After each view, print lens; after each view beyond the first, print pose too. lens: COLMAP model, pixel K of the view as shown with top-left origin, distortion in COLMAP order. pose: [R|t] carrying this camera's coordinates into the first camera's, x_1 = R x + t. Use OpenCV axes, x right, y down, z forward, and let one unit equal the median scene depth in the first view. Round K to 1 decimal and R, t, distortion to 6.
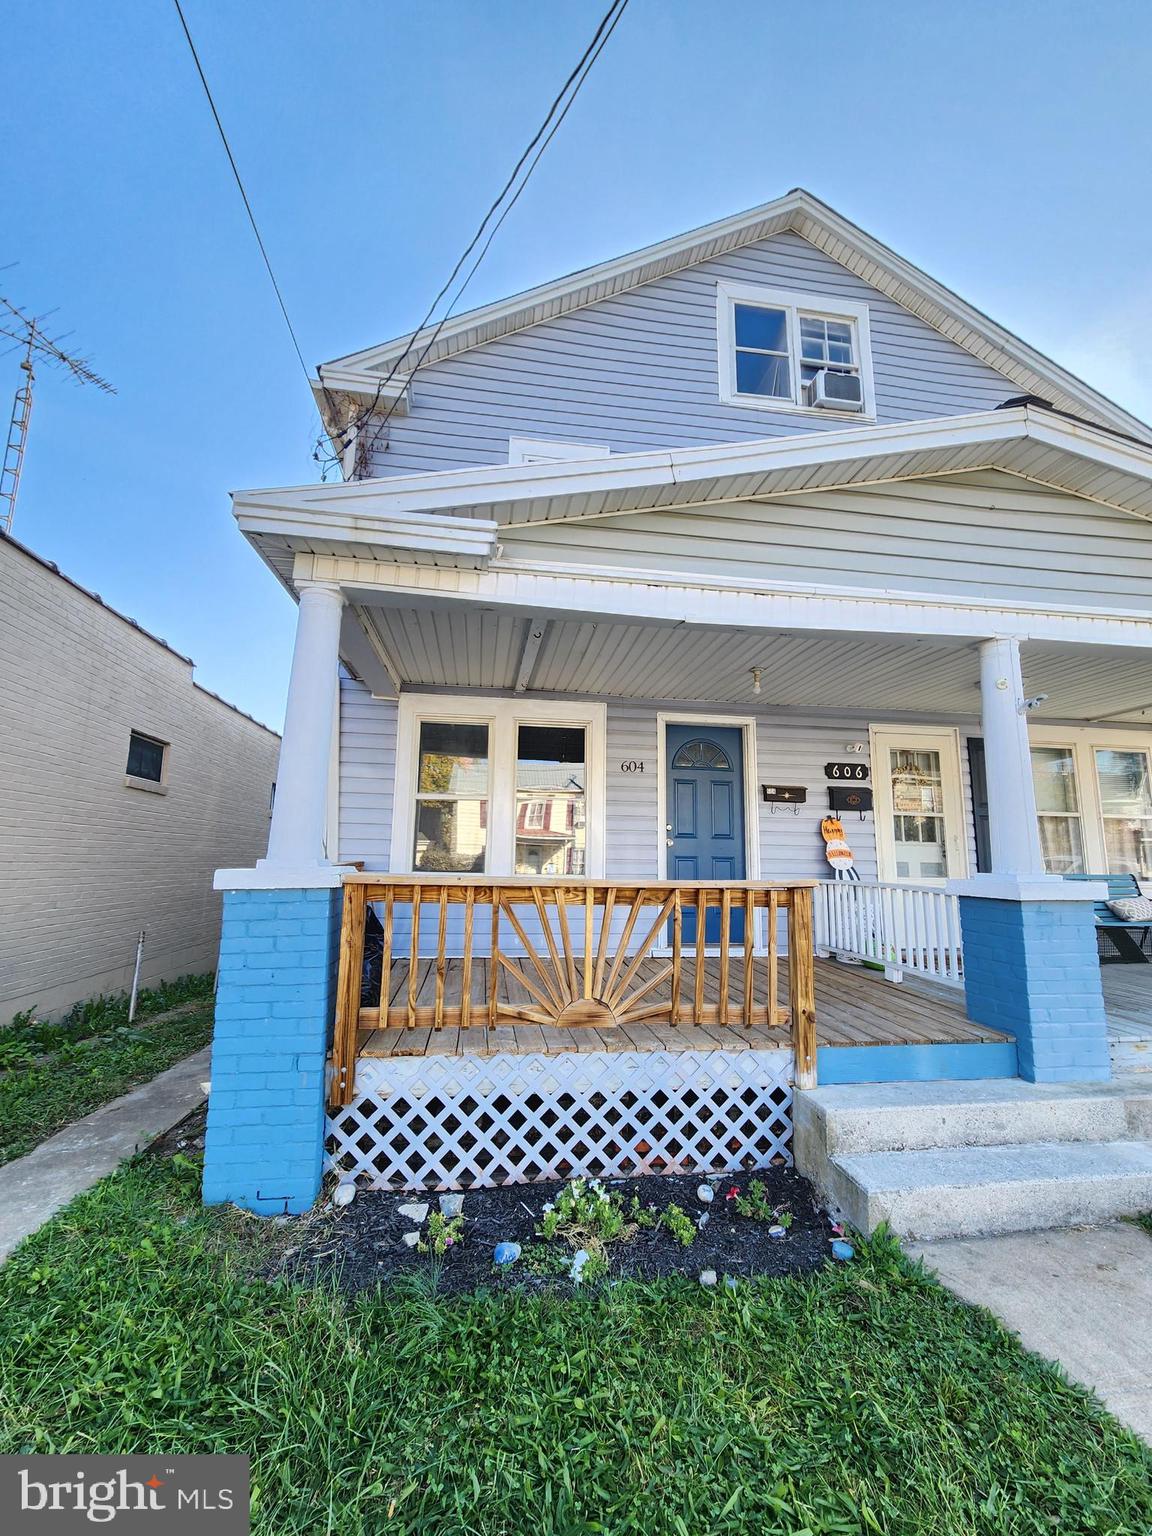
lens RADIAL K [[626.1, 0, 576.0], [0, 626.1, 768.0], [0, 0, 1]] dist [-0.001638, -0.000110]
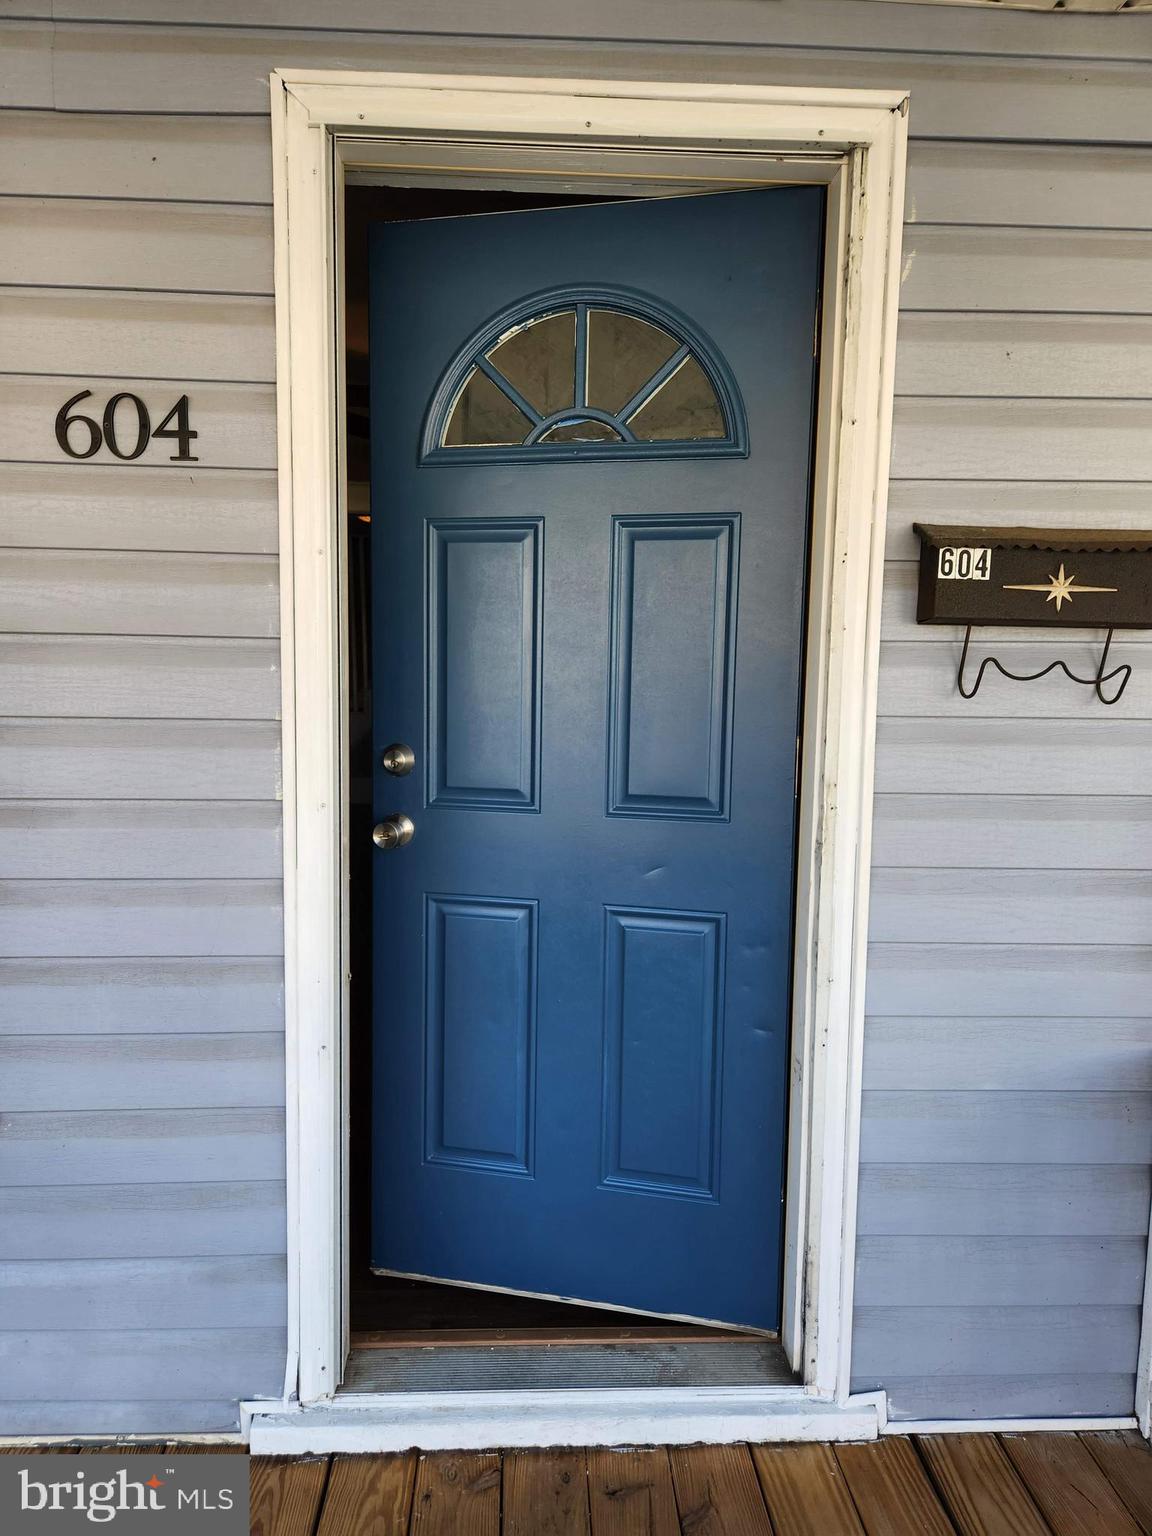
lens RADIAL K [[1036.2, 0, 574.6], [0, 1036.2, 805.8], [0, 0, 1]] dist [0.062800, -0.044998]
pose [[0.993812, 0.011744, -0.110449, 0.252576], [0.016501, 0.967750, 0.251372, 0.028814], [0.109839, -0.251639, 0.961568, 0.739777]]
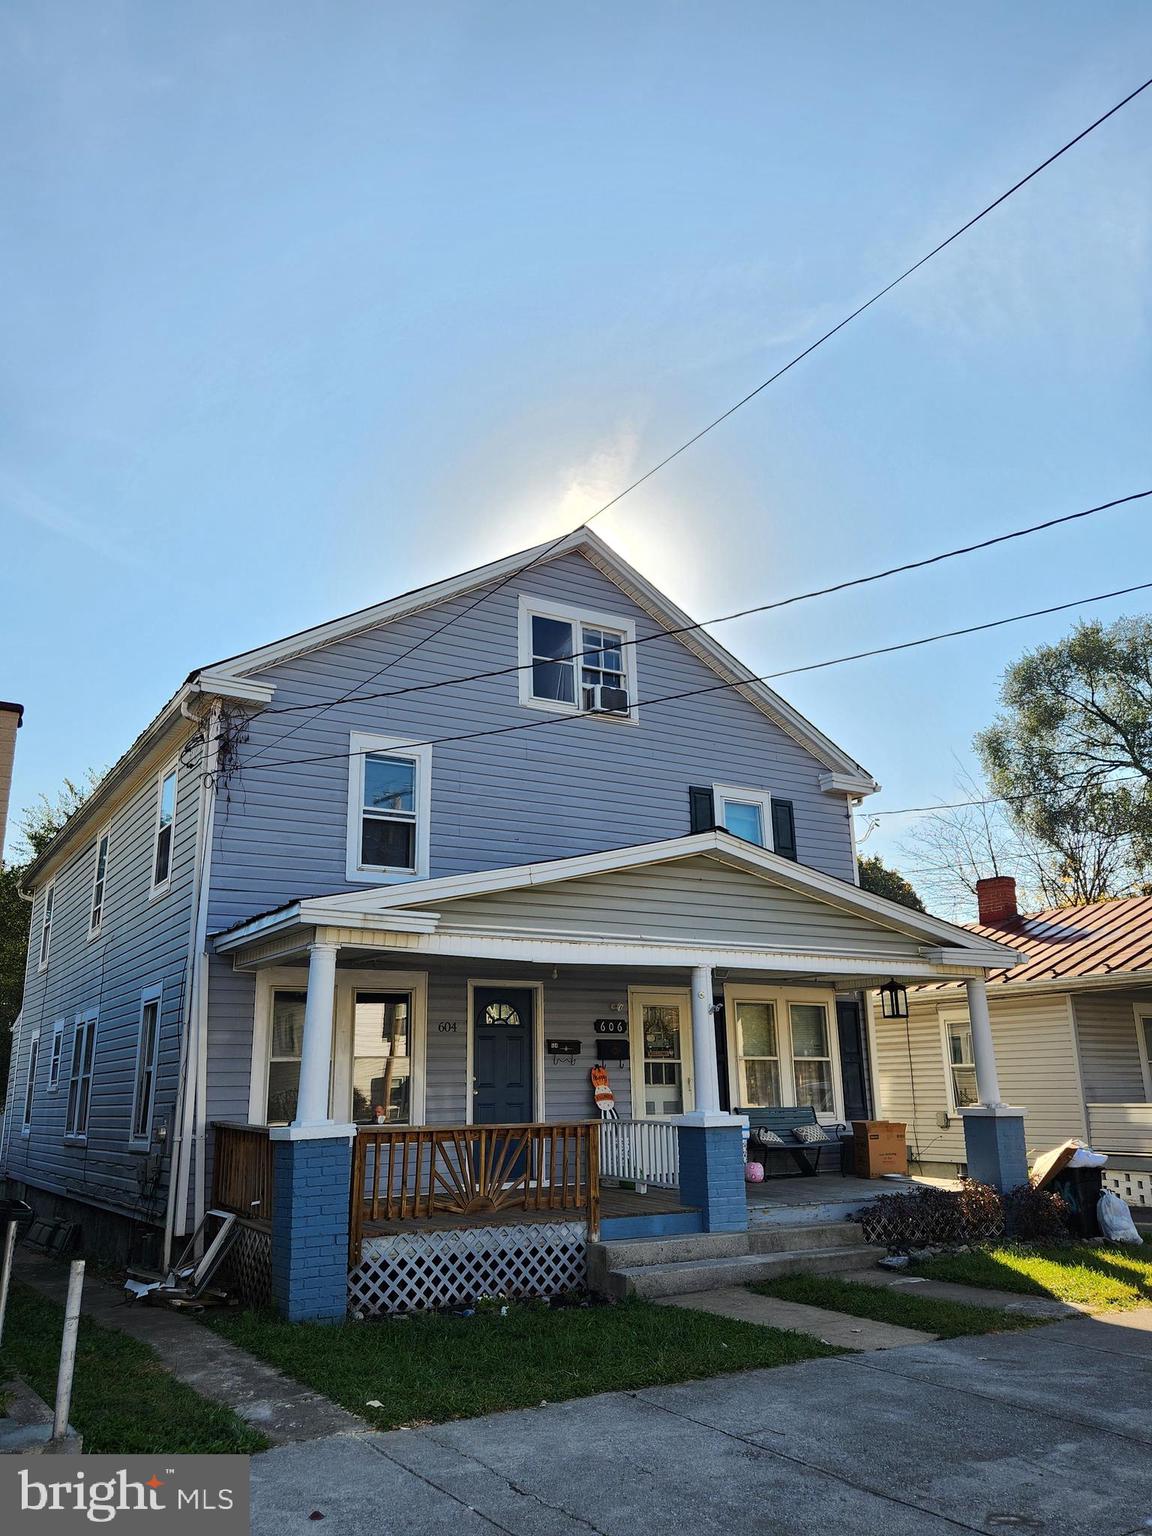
lens RADIAL K [[1159.3, 0, 576.0], [0, 1159.3, 768.0], [0, 0, 1]] dist [0.077073, -0.081420]
pose [[0.920258, 0.075417, 0.383977, -0.592883], [-0.027700, 0.991345, -0.128323, -0.220918], [-0.390332, 0.107455, 0.914382, -1.212781]]
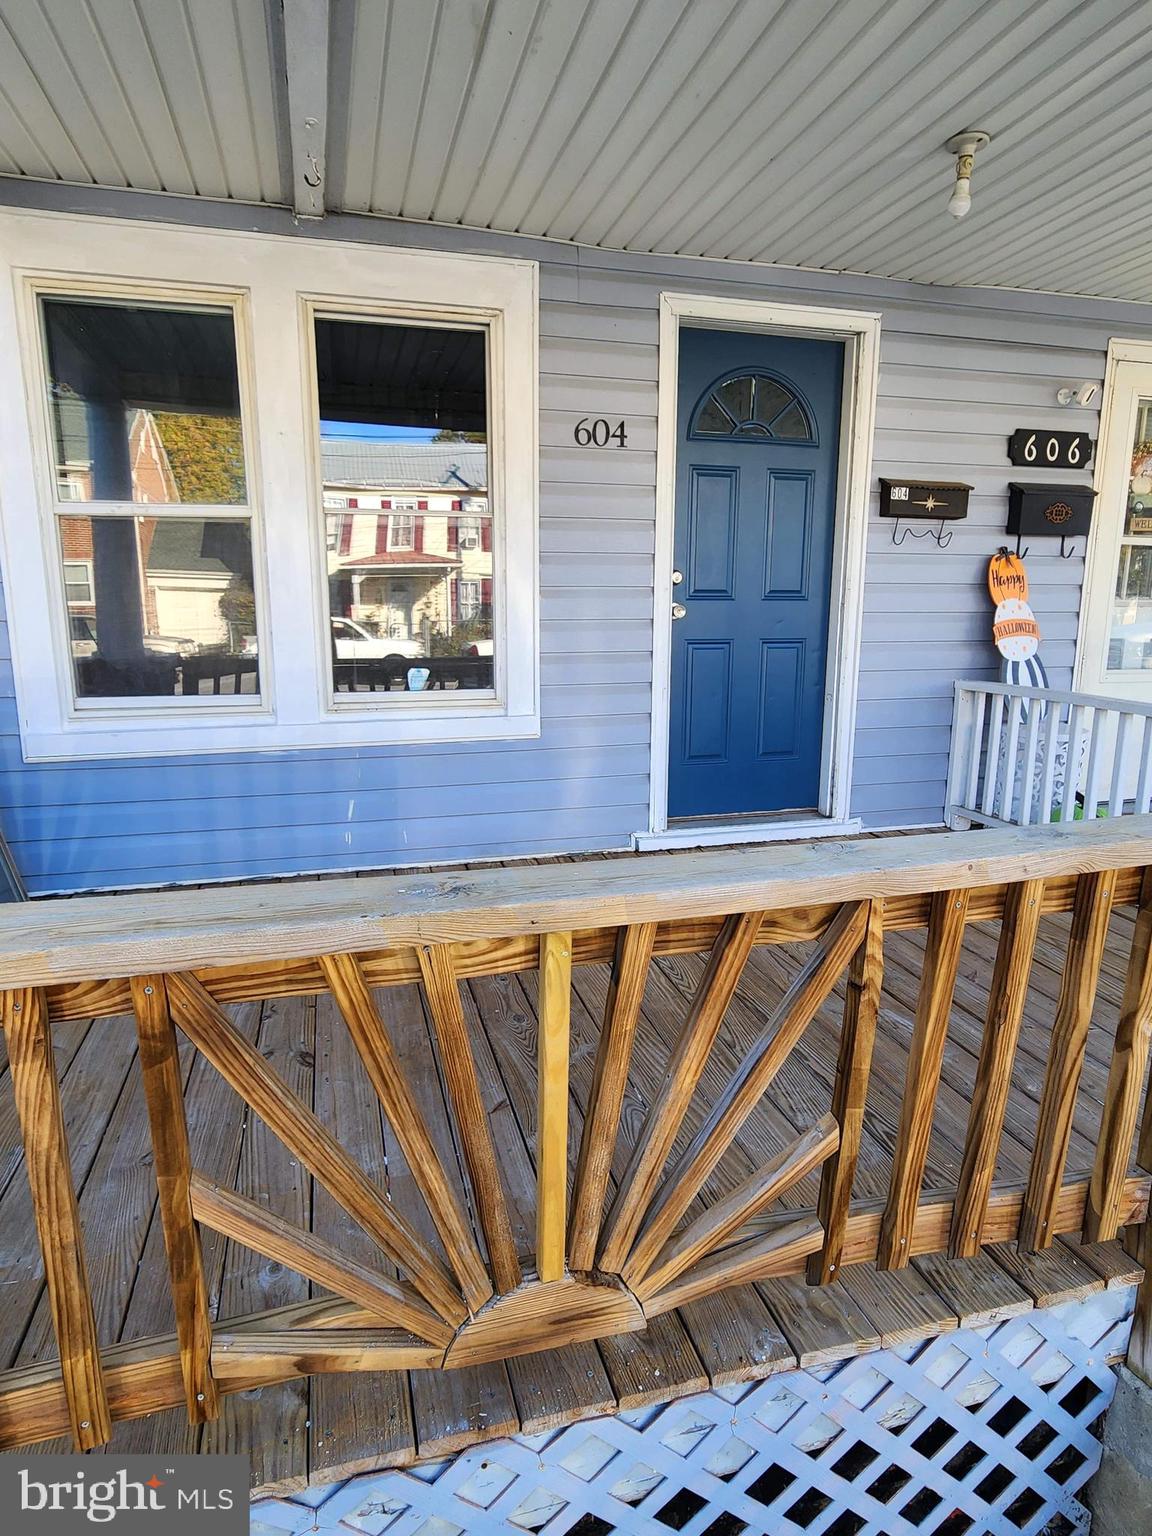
lens RADIAL K [[874.0, 0, 576.0], [0, 874.0, 768.0], [0, 0, 1]] dist [0.003720, 0.000052]
pose [[0.992311, -0.035448, 0.118585, -0.004723], [-0.006874, 0.940847, 0.338762, 0.011353], [-0.123579, -0.336972, 0.933369, 0.389014]]
